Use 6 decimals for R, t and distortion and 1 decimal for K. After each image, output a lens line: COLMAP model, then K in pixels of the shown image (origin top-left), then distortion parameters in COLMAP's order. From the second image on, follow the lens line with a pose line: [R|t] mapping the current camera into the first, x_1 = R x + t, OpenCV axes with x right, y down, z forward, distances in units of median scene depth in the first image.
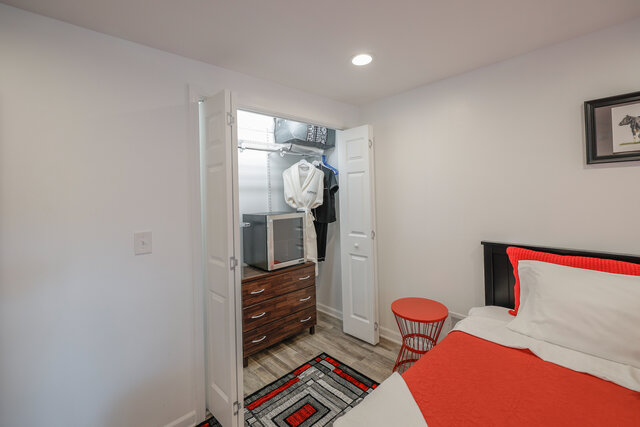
lens RADIAL K [[272.8, 0, 324.0], [0, 272.8, 194.8], [0, 0, 1]] dist [-0.001105, -0.000275]
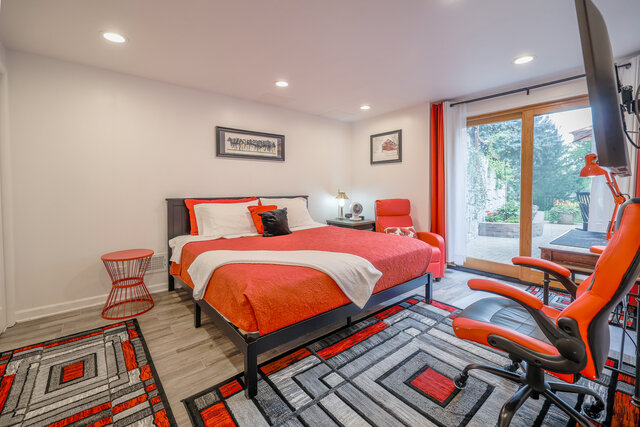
lens RADIAL K [[275.4, 0, 317.7], [0, 275.4, 196.8], [0, 0, 1]] dist [-0.000239, -0.000386]
pose [[0.082192, -0.004490, 0.996606, -0.672945], [-0.013529, 0.999893, 0.005621, 0.110653], [-0.996525, -0.013945, 0.082123, 0.035516]]
